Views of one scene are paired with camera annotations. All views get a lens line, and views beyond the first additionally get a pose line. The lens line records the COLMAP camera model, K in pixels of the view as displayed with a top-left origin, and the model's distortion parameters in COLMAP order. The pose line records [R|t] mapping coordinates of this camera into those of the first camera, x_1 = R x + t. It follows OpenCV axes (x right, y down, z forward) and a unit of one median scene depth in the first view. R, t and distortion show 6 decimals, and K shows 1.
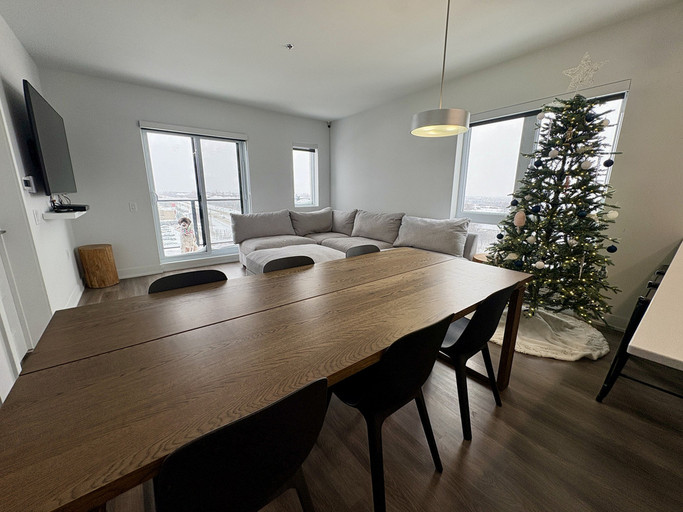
lens RADIAL K [[270.9, 0, 340.4], [0, 270.9, 254.5], [0, 0, 1]] dist [0.000007, 0.000316]
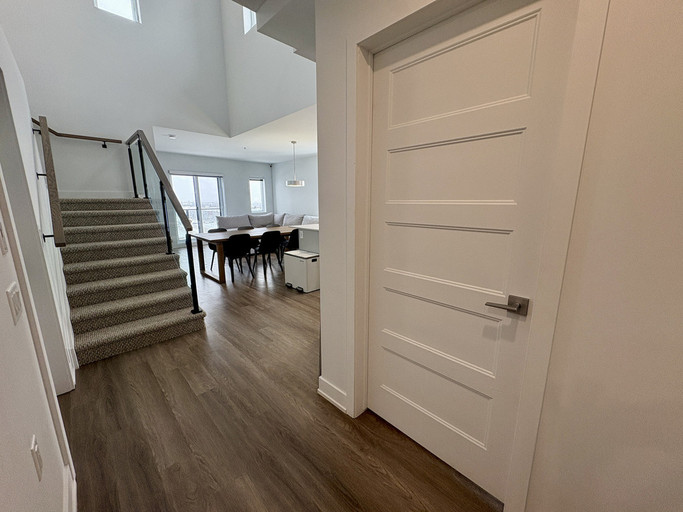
lens RADIAL K [[270.9, 0, 340.4], [0, 270.9, 254.5], [0, 0, 1]] dist [0.000007, 0.000316]
pose [[0.992161, -0.031849, 0.120838, 0.209611], [0.035260, 0.999035, -0.026200, 0.185743], [-0.119887, 0.030256, 0.992326, -0.921153]]
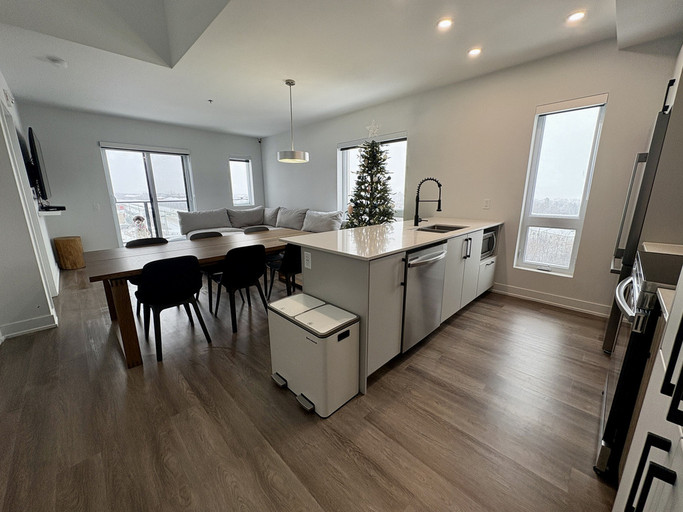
lens RADIAL K [[270.9, 0, 340.4], [0, 270.9, 254.5], [0, 0, 1]] dist [0.000007, 0.000316]
pose [[0.991723, -0.037870, 0.122684, 0.189354], [0.037726, 0.999282, 0.003497, 0.074480], [-0.122728, 0.001160, 0.992440, -0.361382]]
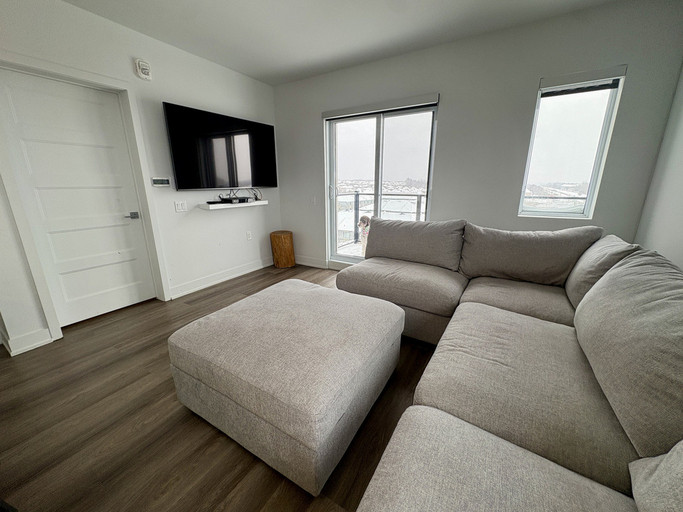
lens RADIAL K [[270.9, 0, 340.4], [0, 270.9, 254.5], [0, 0, 1]] dist [0.000007, 0.000316]
pose [[0.366104, 0.229932, -0.901720, 0.216264], [-0.203152, 0.965369, 0.163681, -0.141215], [0.908128, 0.123262, 0.400137, 0.590429]]
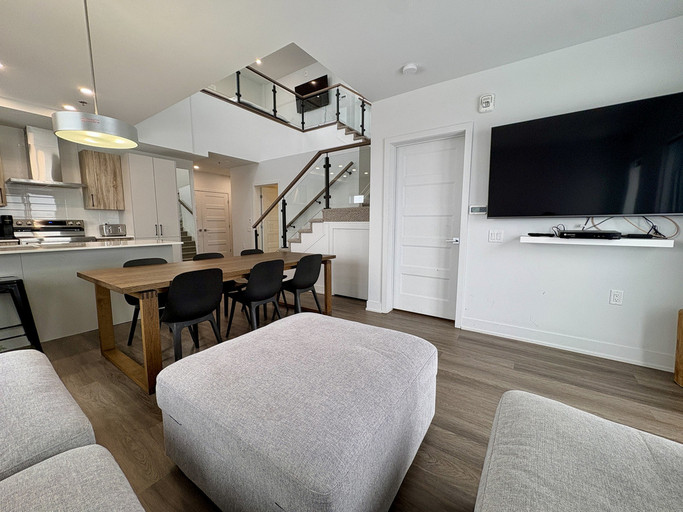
lens RADIAL K [[270.9, 0, 340.4], [0, 270.9, 254.5], [0, 0, 1]] dist [0.000007, 0.000316]
pose [[-0.950309, 0.028944, -0.309959, -0.041267], [-0.076299, 0.943646, 0.322043, -0.193338], [0.301812, 0.329690, -0.894547, 0.924108]]
